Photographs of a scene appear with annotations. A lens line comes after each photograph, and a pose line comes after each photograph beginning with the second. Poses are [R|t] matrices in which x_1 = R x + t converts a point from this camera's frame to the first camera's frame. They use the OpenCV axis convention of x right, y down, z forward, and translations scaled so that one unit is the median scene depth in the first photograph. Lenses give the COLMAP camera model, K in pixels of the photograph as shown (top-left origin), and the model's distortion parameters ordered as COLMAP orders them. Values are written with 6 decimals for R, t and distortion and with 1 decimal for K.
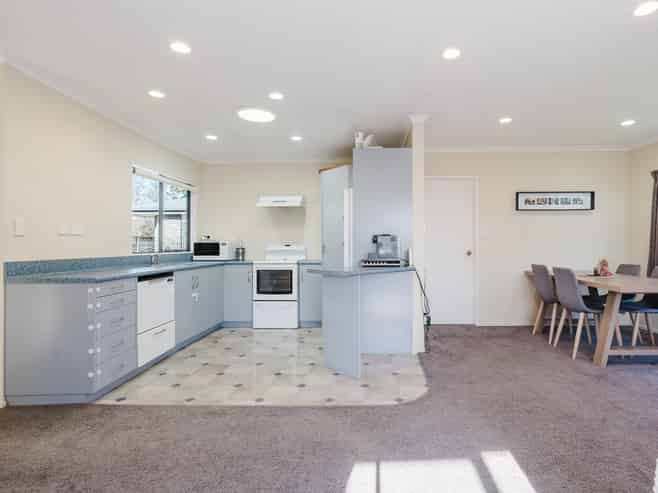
lens RADIAL K [[310.5, 0, 329.0], [0, 310.5, 246.5], [0, 0, 1]] dist [-0.000418, -0.000004]
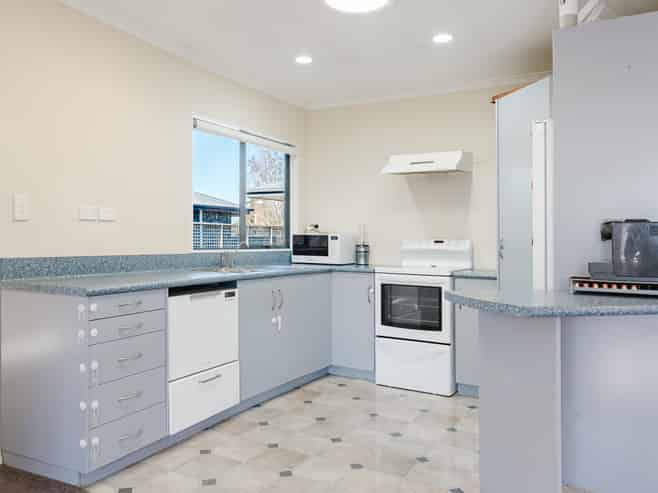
lens RADIAL K [[489.3, 0, 329.9], [0, 489.3, 228.2], [0, 0, 1]] dist [-0.003629, -0.000239]
pose [[0.921319, 0.007382, -0.388736, 0.041598], [-0.018982, 0.999482, -0.026007, -0.001574], [0.388343, 0.031340, 0.920982, 0.168703]]
